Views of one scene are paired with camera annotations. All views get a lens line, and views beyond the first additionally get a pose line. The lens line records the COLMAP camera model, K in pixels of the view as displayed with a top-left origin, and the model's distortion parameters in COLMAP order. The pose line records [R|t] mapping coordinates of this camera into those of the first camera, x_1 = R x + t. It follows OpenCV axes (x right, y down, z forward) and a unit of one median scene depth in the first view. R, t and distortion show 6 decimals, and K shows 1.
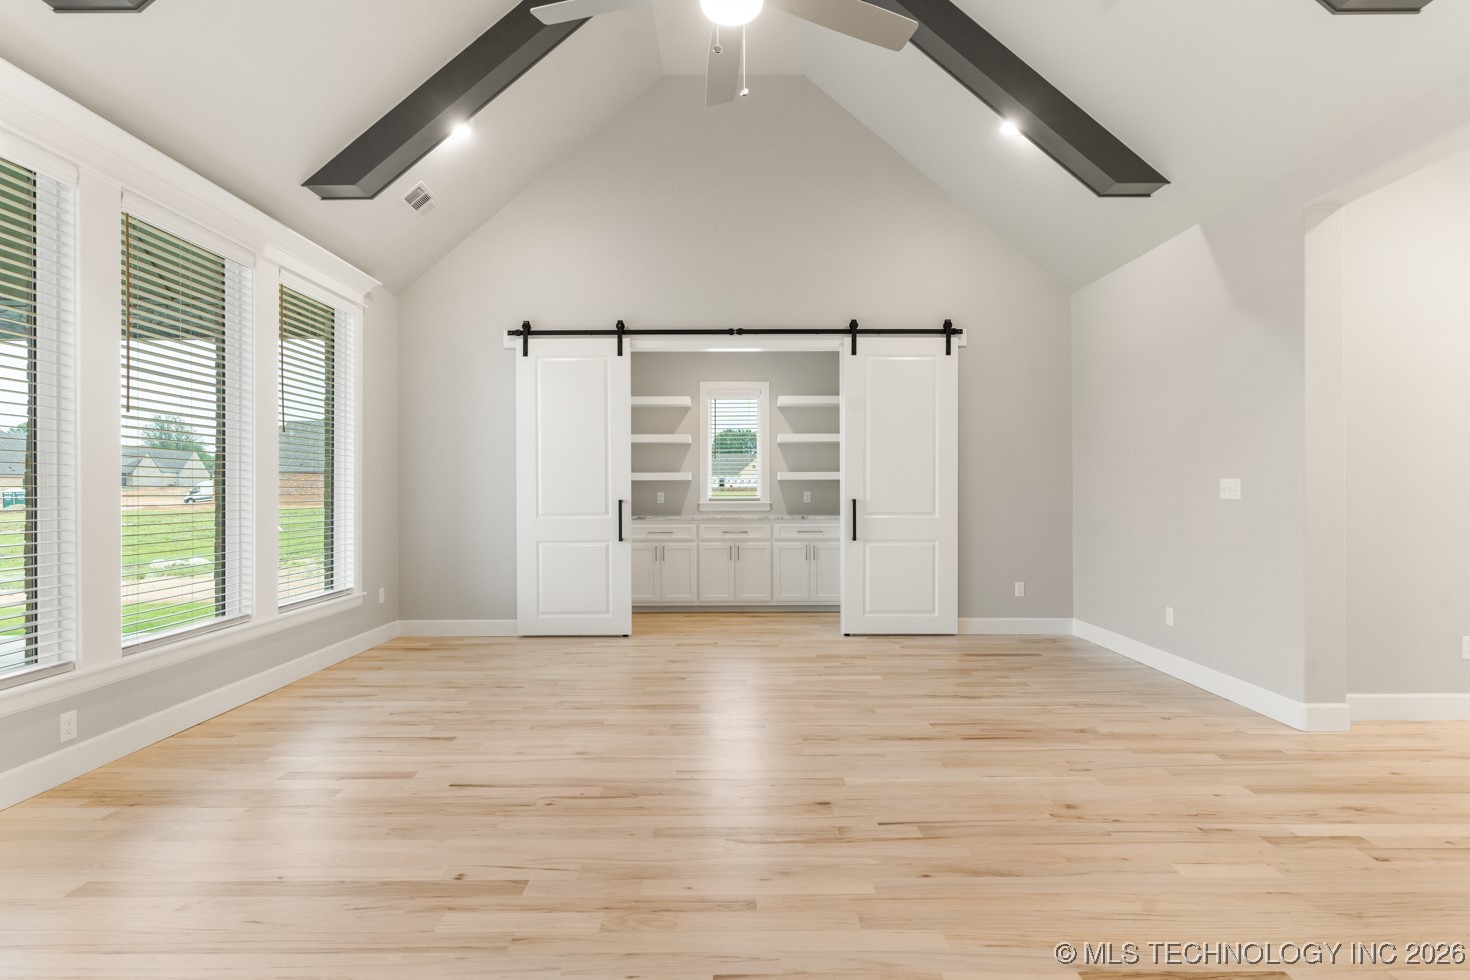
lens RADIAL K [[702.0, 0, 734.6], [0, 702.0, 489.2], [0, 0, 1]] dist [0.002012, -0.000201]
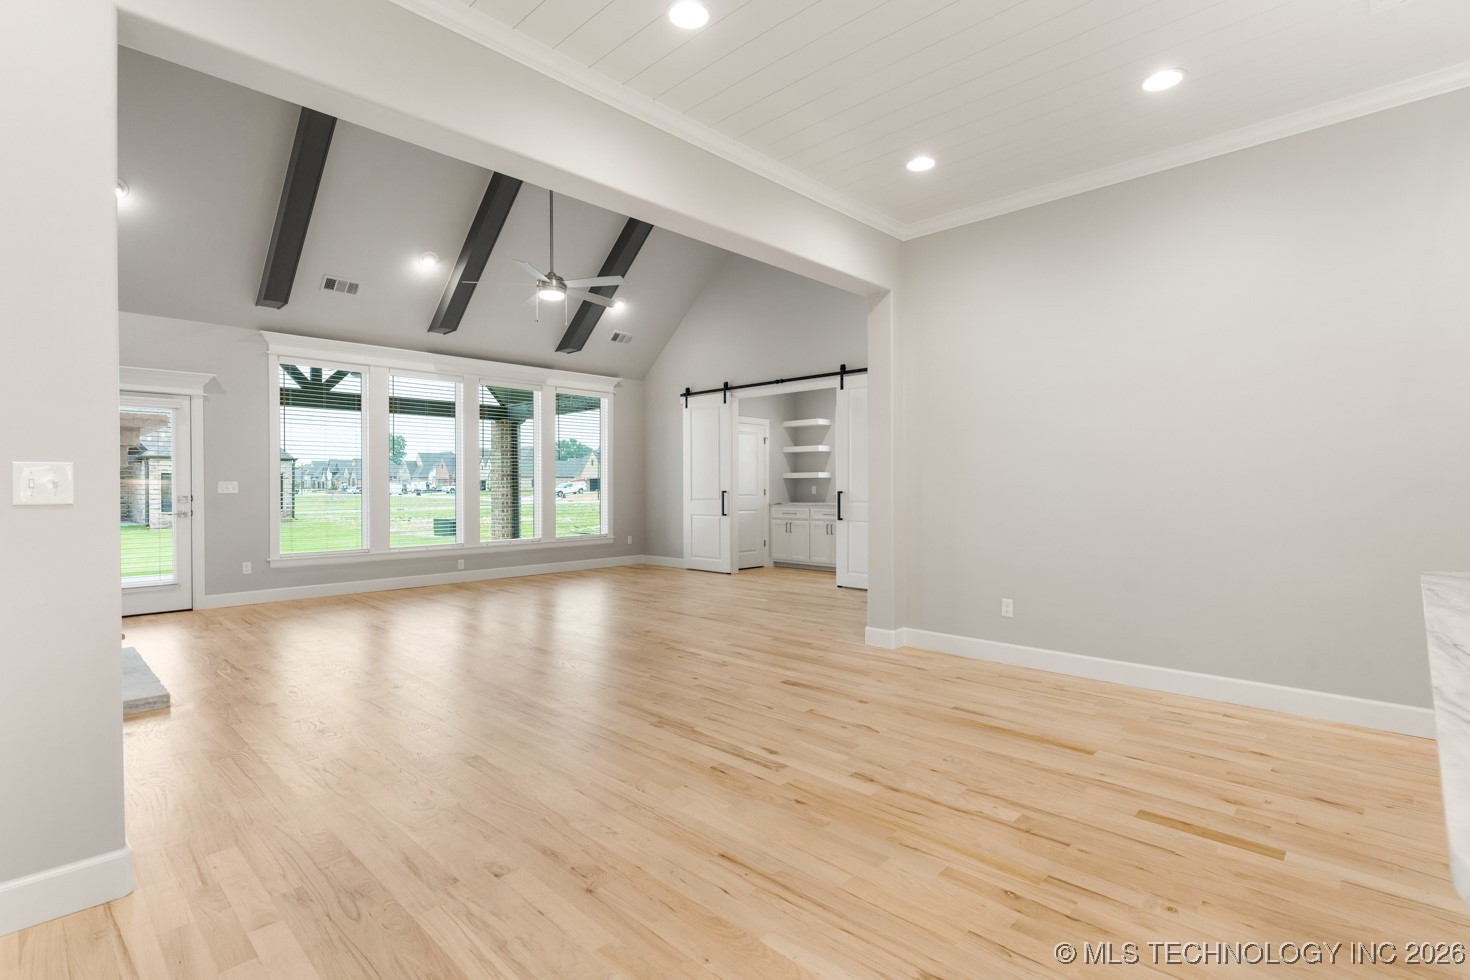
lens RADIAL K [[702.0, 0, 734.2], [0, 702.0, 486.8], [0, 0, 1]] dist [0.002012, -0.000201]
pose [[0.717358, 0.001483, -0.696703, 0.989246], [0.002654, 0.999985, 0.004862, -0.002306], [0.696700, -0.005337, 0.717343, -0.165704]]
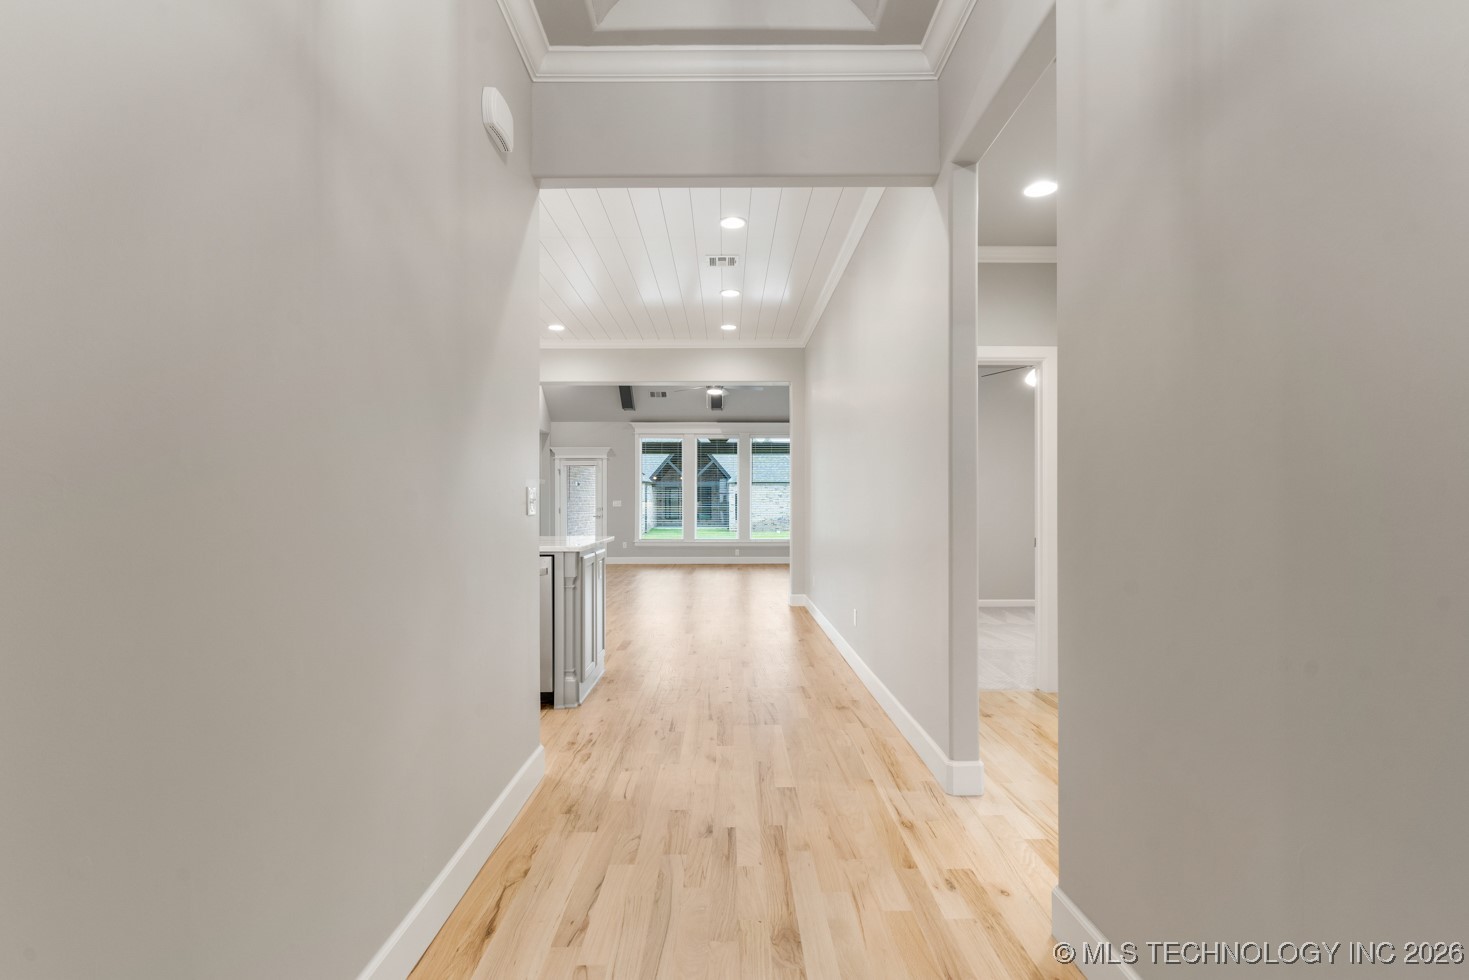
lens RADIAL K [[701.5, 0, 737.6], [0, 701.5, 490.2], [0, 0, 1]] dist [0.002012, -0.000201]
pose [[0.016185, -0.016932, -0.999726, 1.915317], [0.003843, 0.999850, -0.016872, -0.001450], [0.999862, -0.003569, 0.016248, 0.467760]]
